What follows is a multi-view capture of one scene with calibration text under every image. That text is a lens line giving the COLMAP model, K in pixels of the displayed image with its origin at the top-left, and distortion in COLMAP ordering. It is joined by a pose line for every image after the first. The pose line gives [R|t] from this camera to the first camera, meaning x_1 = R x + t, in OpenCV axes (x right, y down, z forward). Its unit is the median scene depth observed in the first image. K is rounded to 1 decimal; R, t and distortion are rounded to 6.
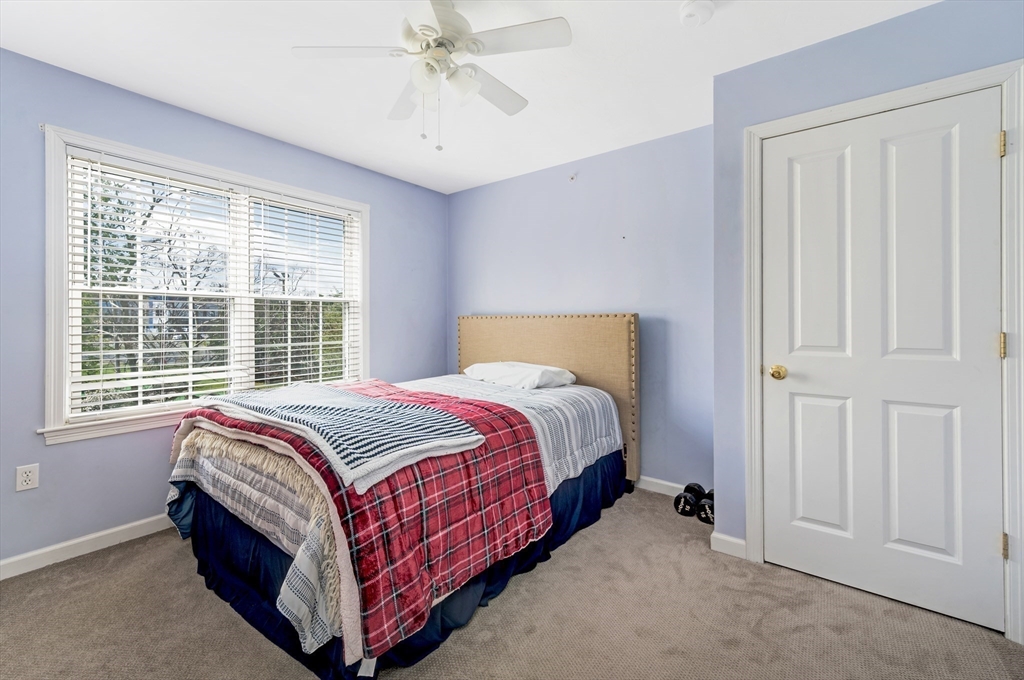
lens RADIAL K [[424.5, 0, 518.8], [0, 424.5, 320.4], [0, 0, 1]] dist [0.015791, -0.000126]
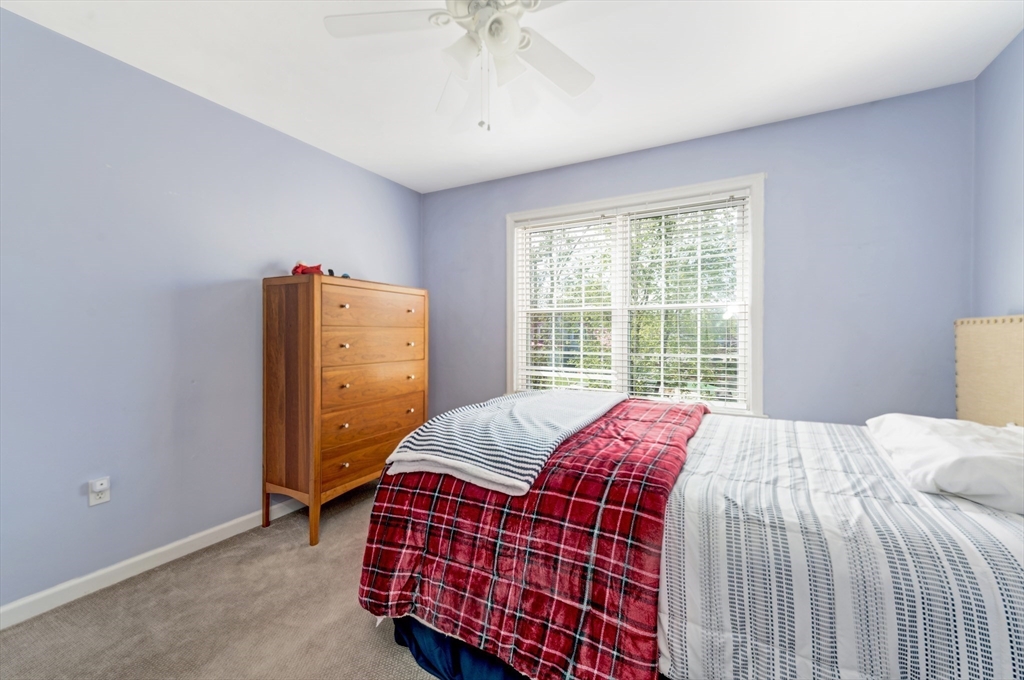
lens RADIAL K [[431.4, 0, 512.0], [0, 431.4, 340.0], [0, 0, 1]] dist [0.018577, -0.000016]
pose [[0.135226, 0.018780, -0.990637, 0.677259], [0.005018, 0.999795, 0.019639, 0.003650], [0.990802, -0.007626, 0.135104, 0.911219]]
